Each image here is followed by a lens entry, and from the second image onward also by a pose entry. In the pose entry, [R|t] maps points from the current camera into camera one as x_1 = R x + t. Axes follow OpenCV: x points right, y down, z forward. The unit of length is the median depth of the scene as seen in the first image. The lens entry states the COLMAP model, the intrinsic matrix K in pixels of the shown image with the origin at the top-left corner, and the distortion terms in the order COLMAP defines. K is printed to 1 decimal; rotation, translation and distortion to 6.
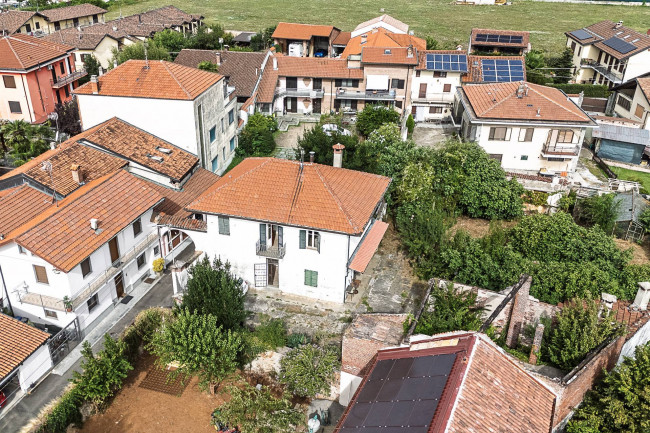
lens RADIAL K [[577.1, 0, 276.0], [0, 577.1, 217.2], [0, 0, 1]] dist [0.053032, -0.079829]
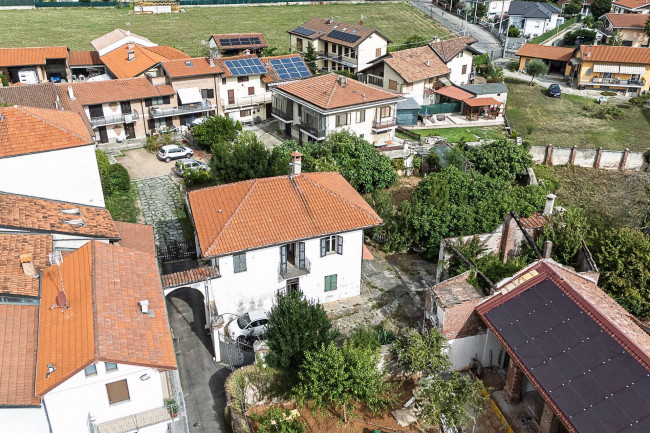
lens RADIAL K [[573.4, 0, 325.0], [0, 573.4, 216.5], [0, 0, 1]] dist [0.027961, -0.008534]
pose [[0.751240, -0.281091, 0.597181, -0.294417], [0.289045, 0.953516, 0.085205, -0.053846], [-0.593372, 0.108602, 0.797568, 0.108500]]
